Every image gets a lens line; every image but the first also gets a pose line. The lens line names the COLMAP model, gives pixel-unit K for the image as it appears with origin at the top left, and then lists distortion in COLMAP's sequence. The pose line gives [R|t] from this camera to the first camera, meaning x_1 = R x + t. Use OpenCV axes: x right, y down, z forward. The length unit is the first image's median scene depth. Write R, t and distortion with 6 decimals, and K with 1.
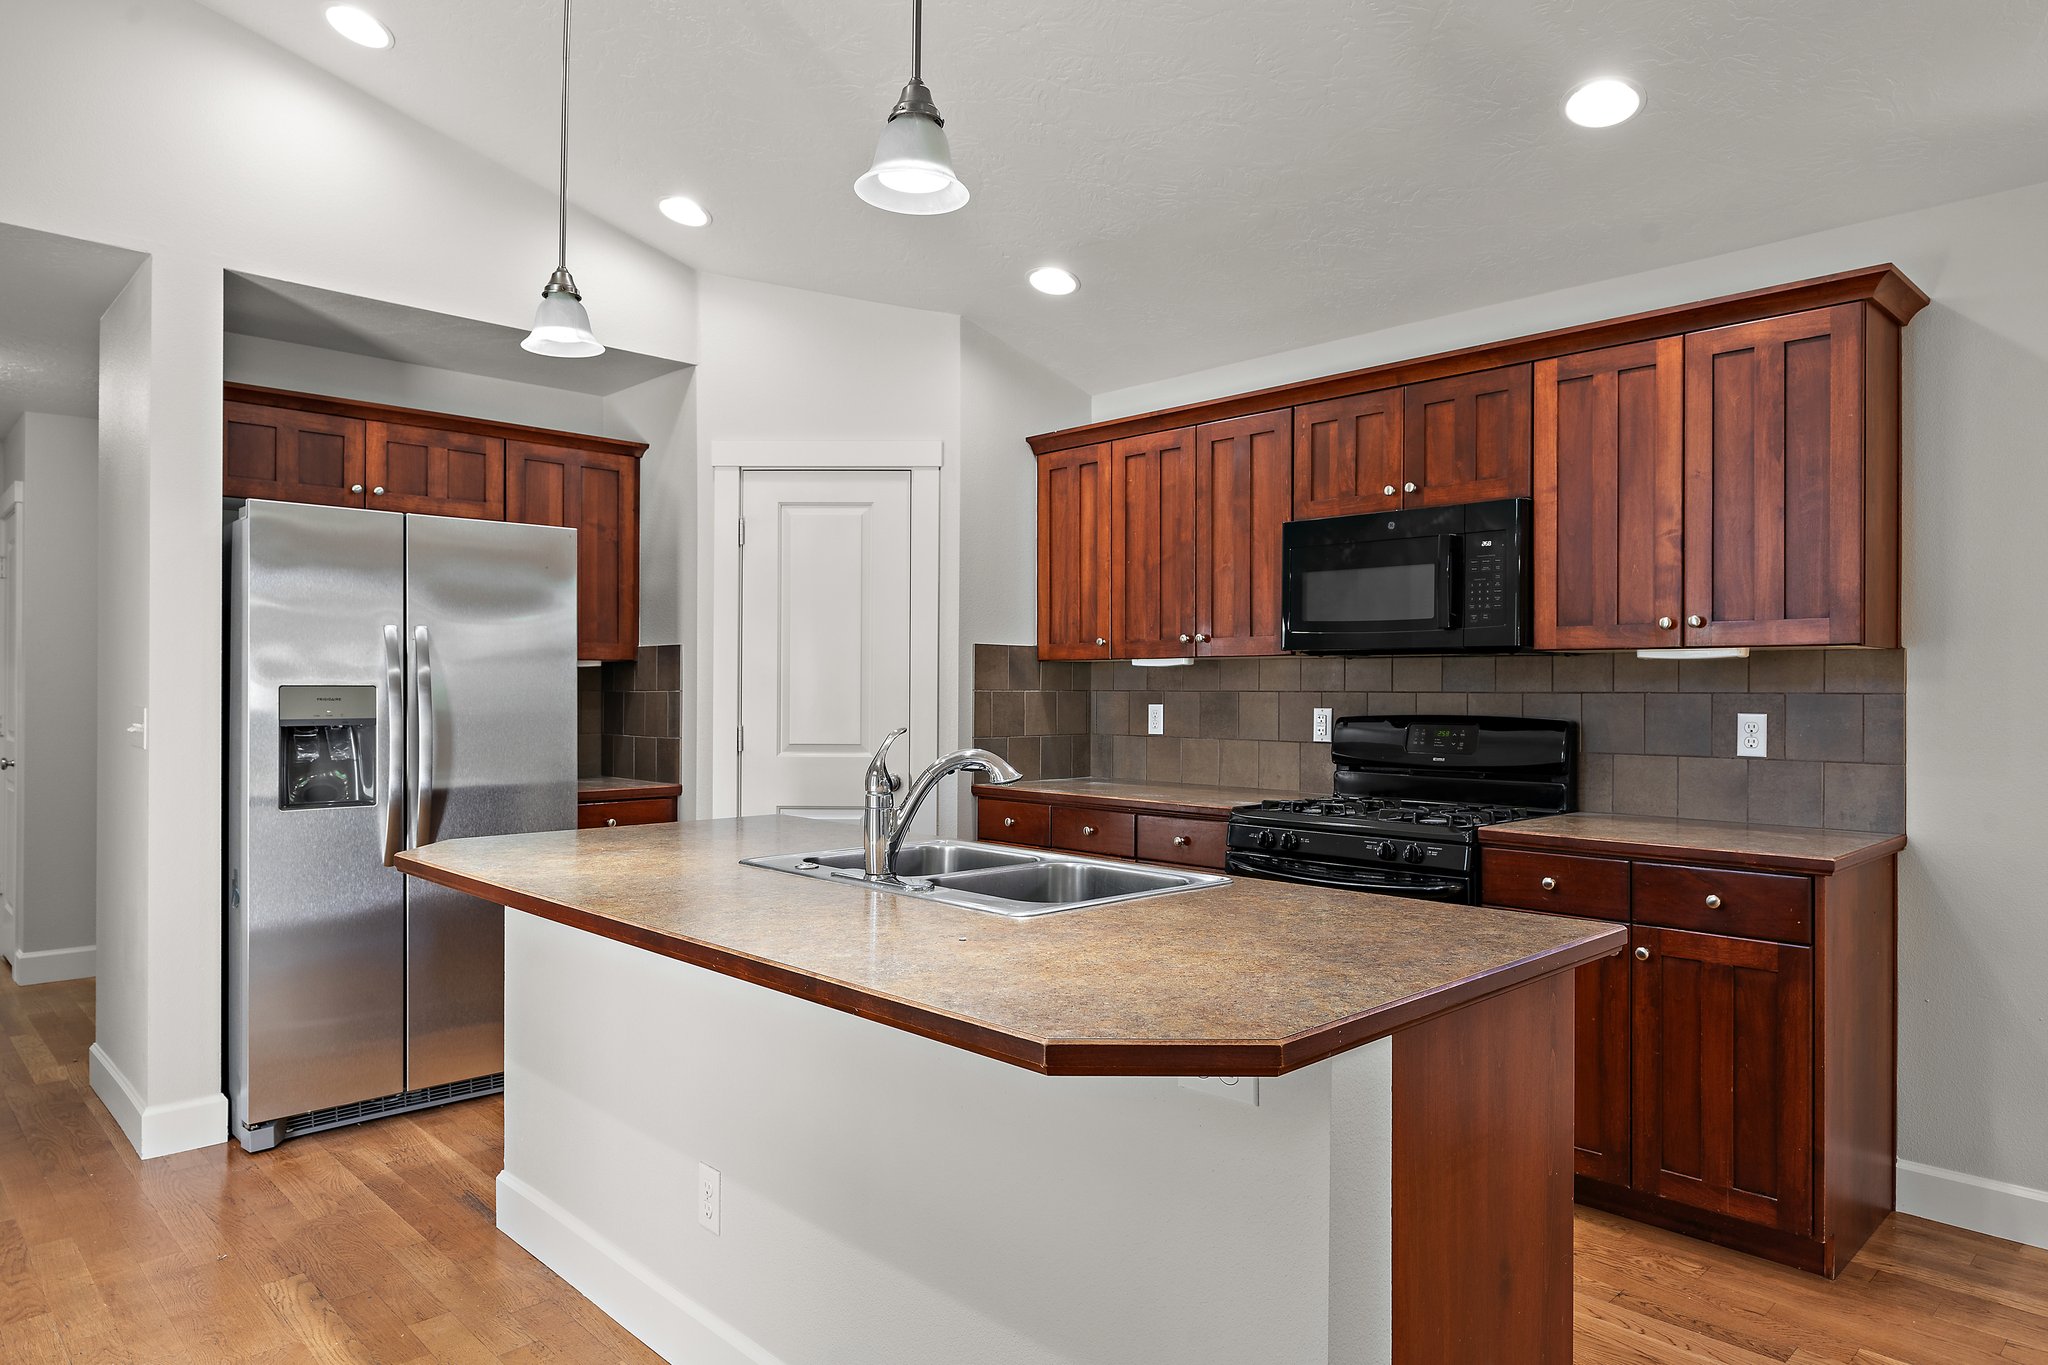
lens RADIAL K [[1264.8, 0, 1022.4], [0, 1264.8, 683.9], [0, 0, 1]] dist [0.000266, 0.001606]
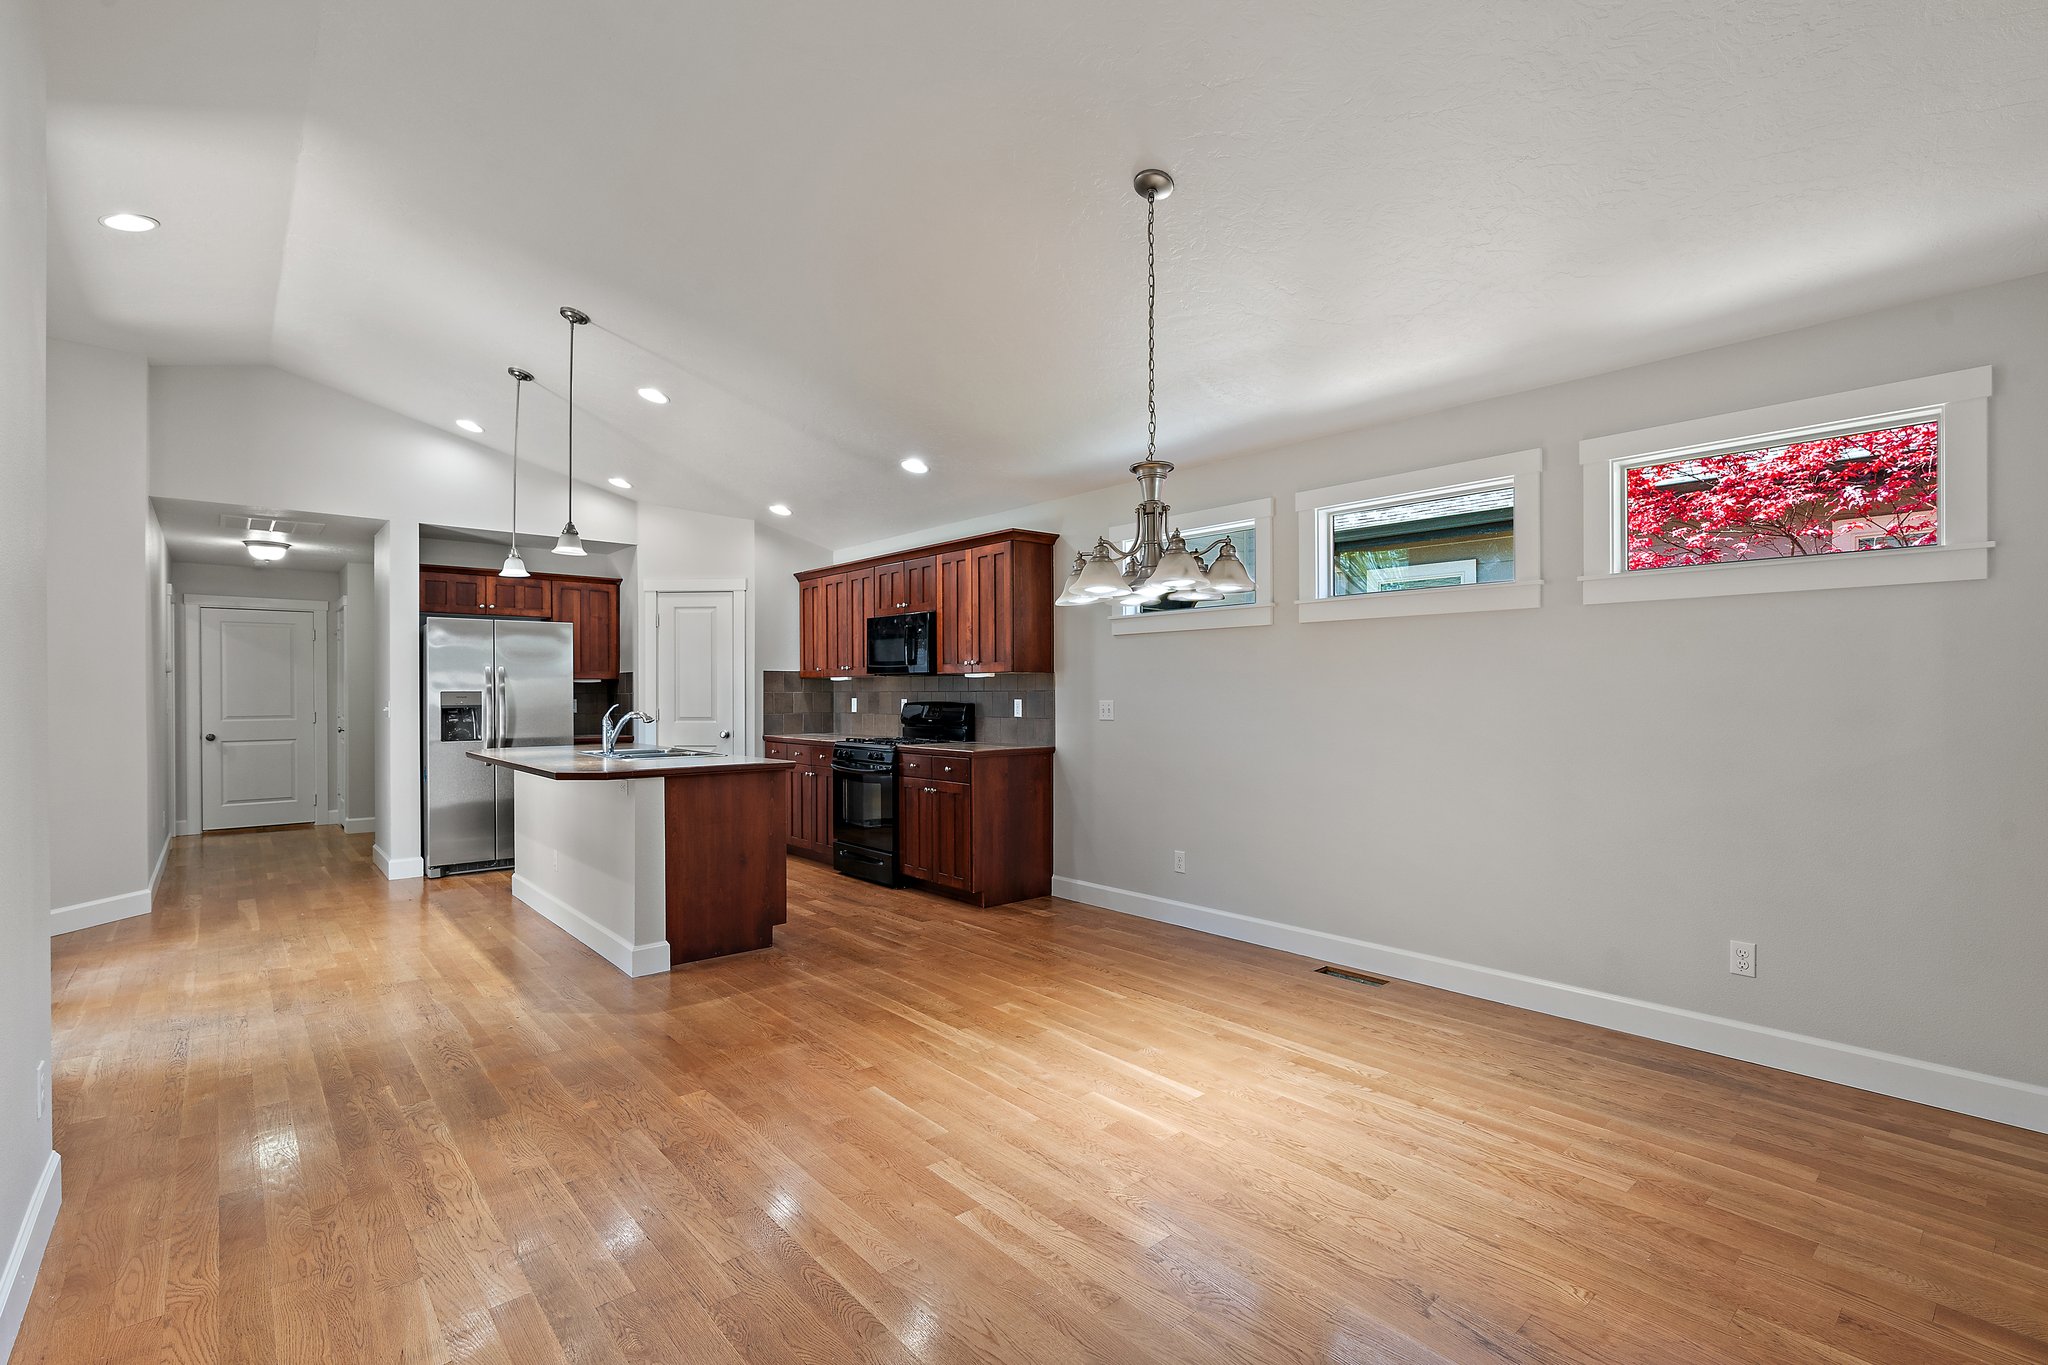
lens RADIAL K [[934.4, 0, 1026.6], [0, 934.4, 694.2], [0, 0, 1]] dist [-0.009027, 0.003493]
pose [[0.998716, -0.006149, -0.050286, 0.587196], [0.006457, 0.999961, 0.005971, 0.002282], [0.050248, -0.006288, 0.998717, -0.690921]]
